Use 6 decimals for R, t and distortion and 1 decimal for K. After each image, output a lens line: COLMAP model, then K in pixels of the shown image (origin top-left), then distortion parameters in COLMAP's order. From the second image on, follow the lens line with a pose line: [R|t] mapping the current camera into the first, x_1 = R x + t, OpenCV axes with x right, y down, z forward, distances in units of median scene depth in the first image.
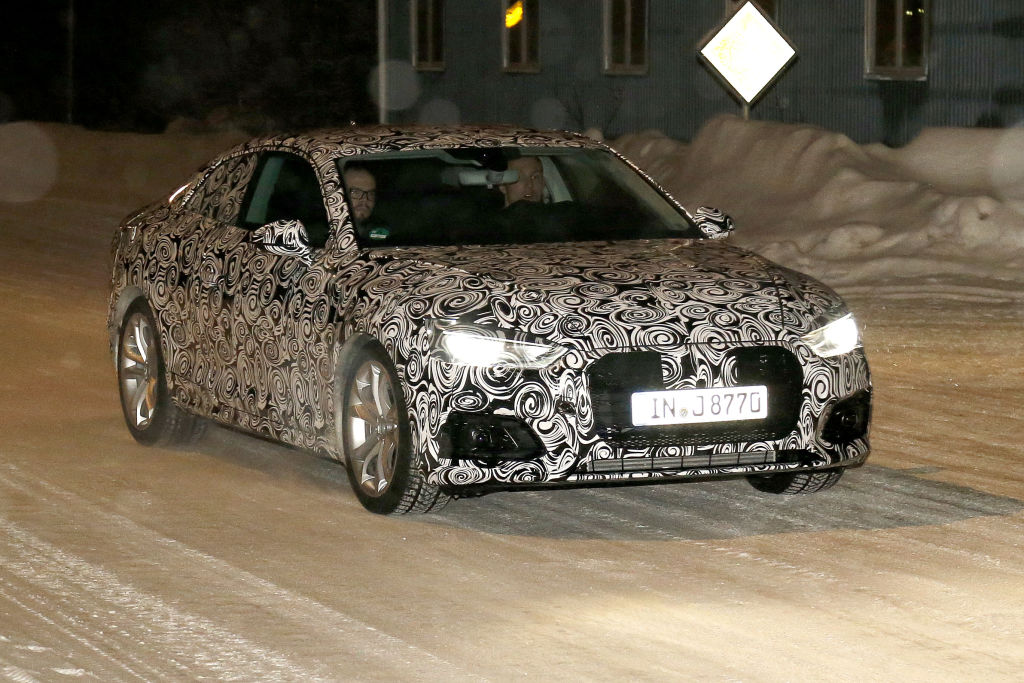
lens RADIAL K [[3760.5, 0, 512.0], [0, 3760.5, 341.5], [0, 0, 1]] dist [0.156640, 1.323134]
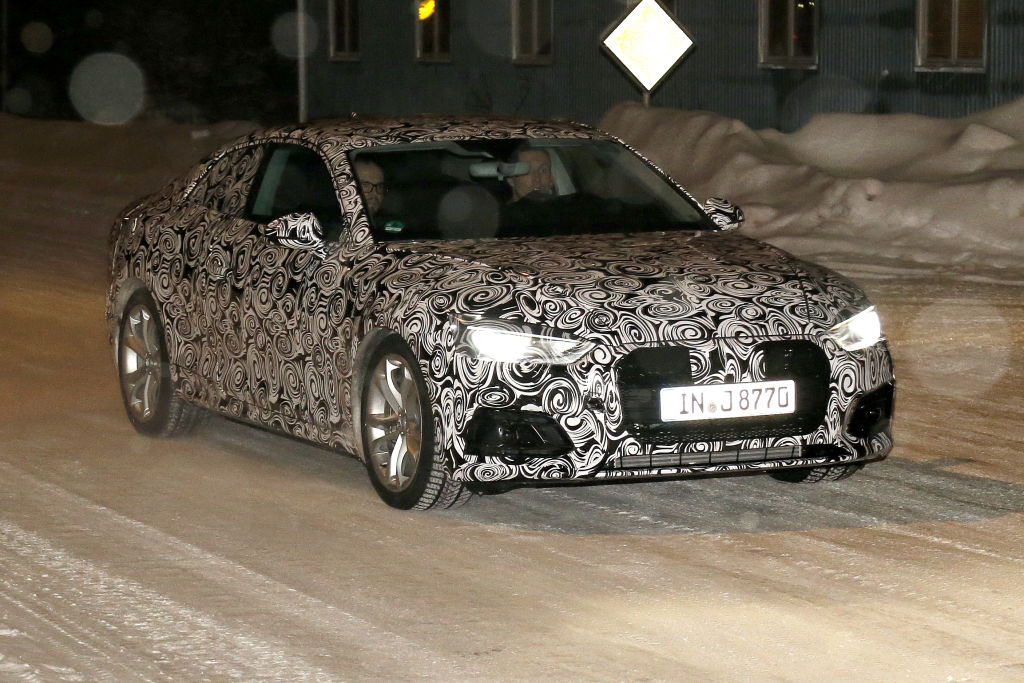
lens RADIAL K [[3528.3, 0, 512.0], [0, 3528.3, 341.5], [0, 0, 1]] dist [0.317536, -0.322542]
pose [[0.999631, -0.003422, 0.026953, -0.031481], [0.003218, 0.999966, 0.007590, -0.005684], [-0.026978, -0.007501, 0.999608, 0.071411]]
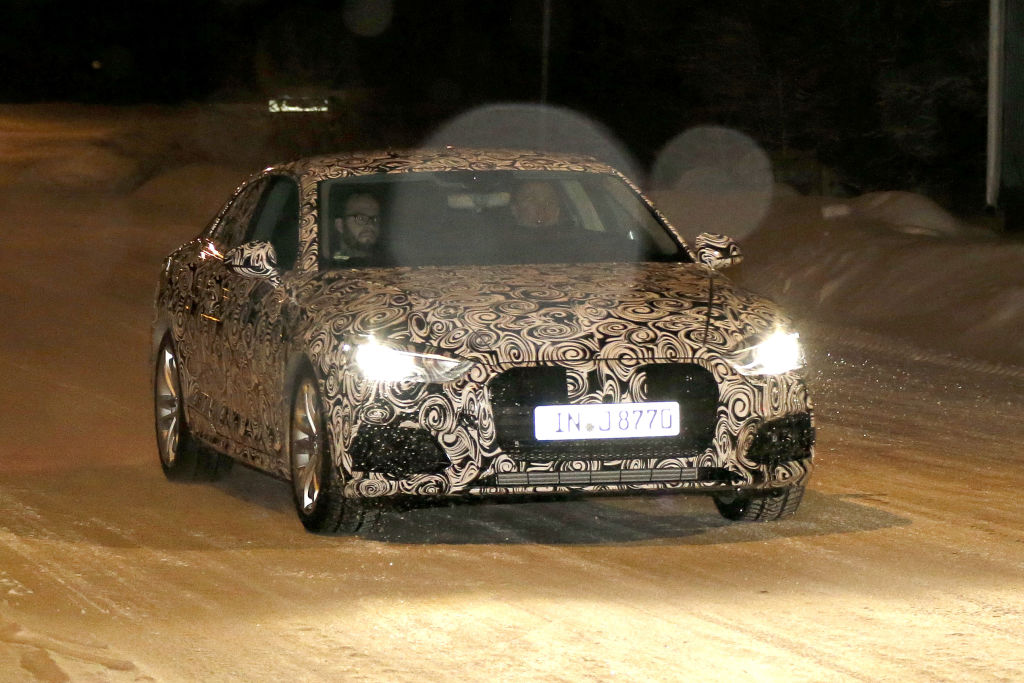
lens RADIAL K [[5449.3, 0, 512.0], [0, 5449.3, 341.5], [0, 0, 1]] dist [-0.320715, -9.332000]
pose [[0.987440, 0.005182, -0.157911, 0.250877], [-0.010299, 0.999447, -0.031603, 0.041507], [0.157660, 0.032833, 0.986947, -0.433547]]
